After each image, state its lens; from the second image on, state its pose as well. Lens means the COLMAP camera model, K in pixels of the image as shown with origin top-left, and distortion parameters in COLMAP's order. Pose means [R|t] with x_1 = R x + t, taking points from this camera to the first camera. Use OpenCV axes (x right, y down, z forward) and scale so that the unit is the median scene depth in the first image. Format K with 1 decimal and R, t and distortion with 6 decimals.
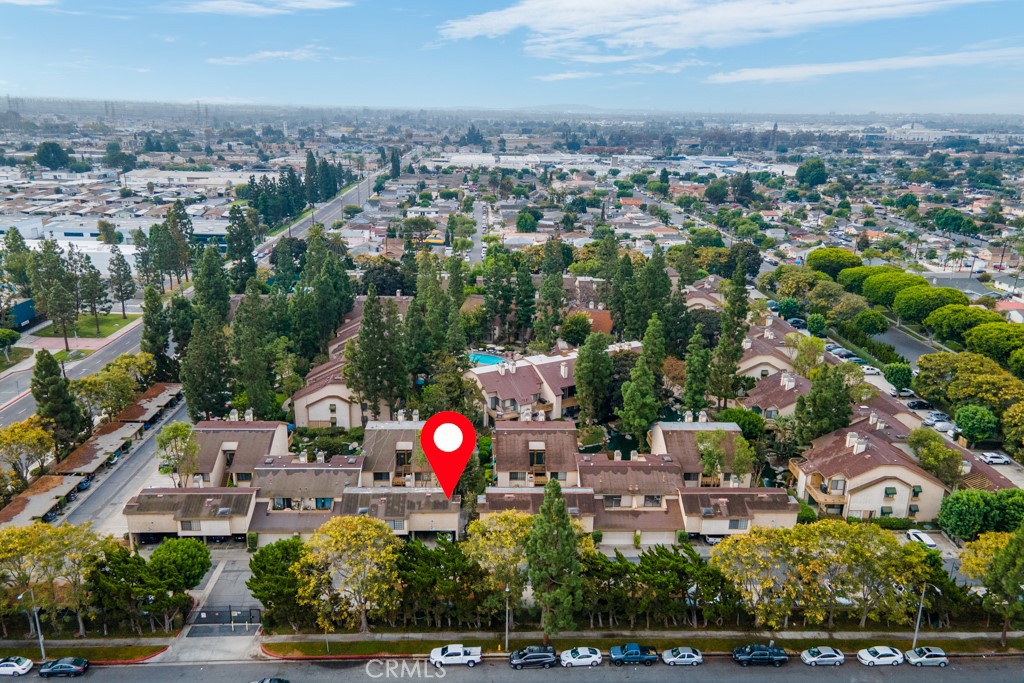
lens RADIAL K [[741.8, 0, 512.0], [0, 741.8, 341.5], [0, 0, 1]] dist [0.036223, 0.003894]
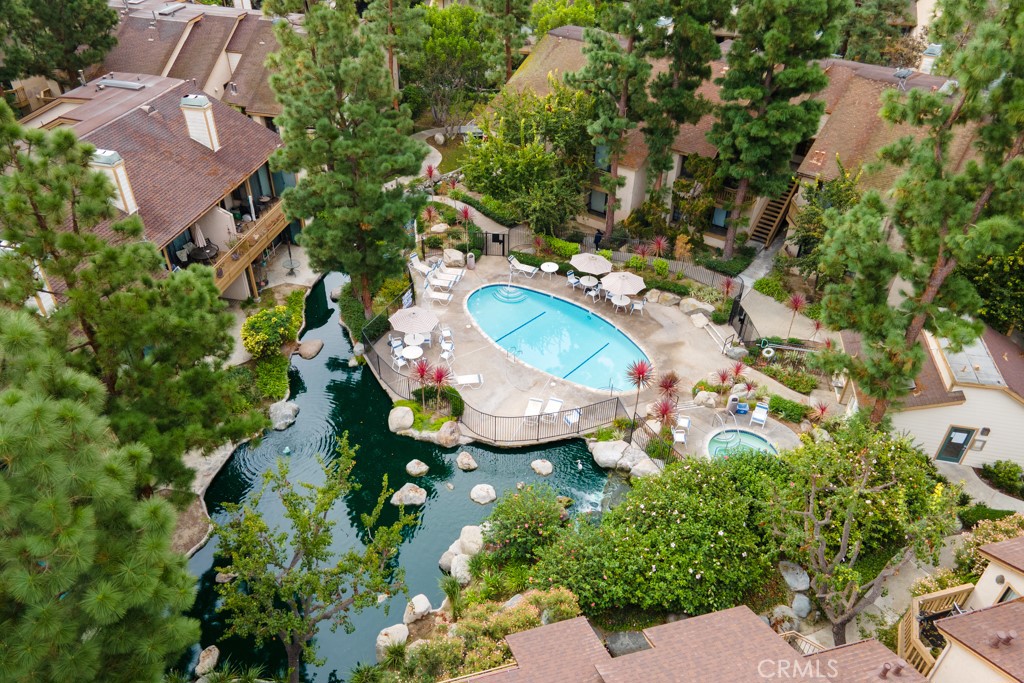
lens RADIAL K [[752.8, 0, 512.0], [0, 752.8, 341.5], [0, 0, 1]] dist [0.037297, 0.001057]
pose [[0.970620, 0.142188, -0.194112, -0.003326], [-0.072379, 0.941892, 0.328025, -0.074981], [0.229473, -0.304338, 0.924511, 1.202914]]
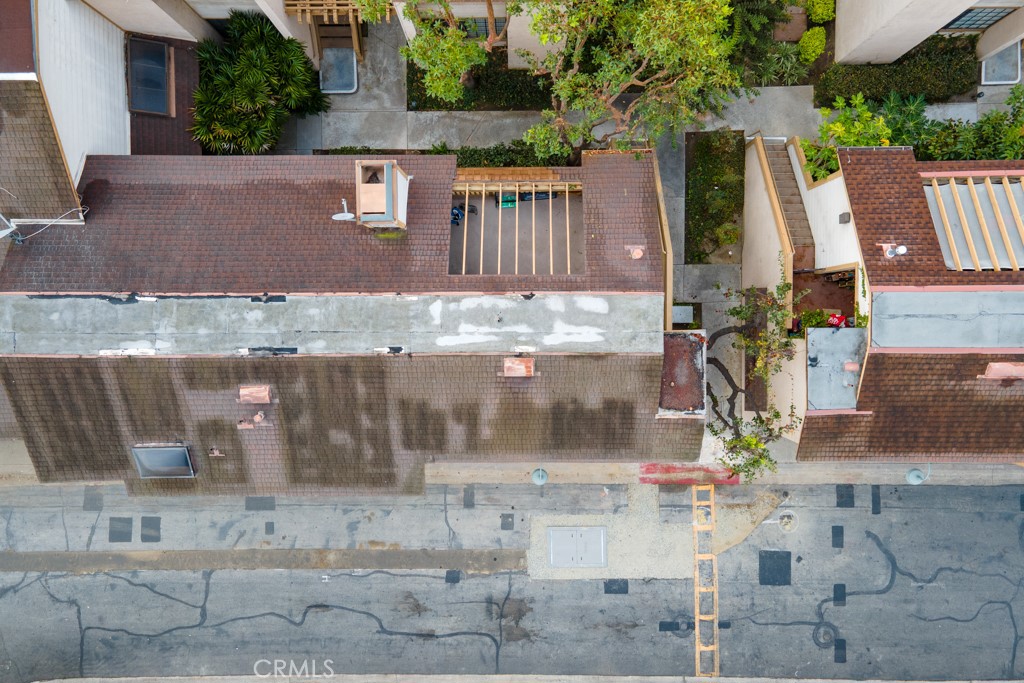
lens RADIAL K [[752.8, 0, 512.0], [0, 752.8, 341.5], [0, 0, 1]] dist [0.037297, 0.001057]
pose [[0.999041, 0.034138, -0.027409, -0.097049], [0.016900, 0.276810, 0.960776, 0.038573], [0.040386, -0.960318, 0.275968, 0.852489]]
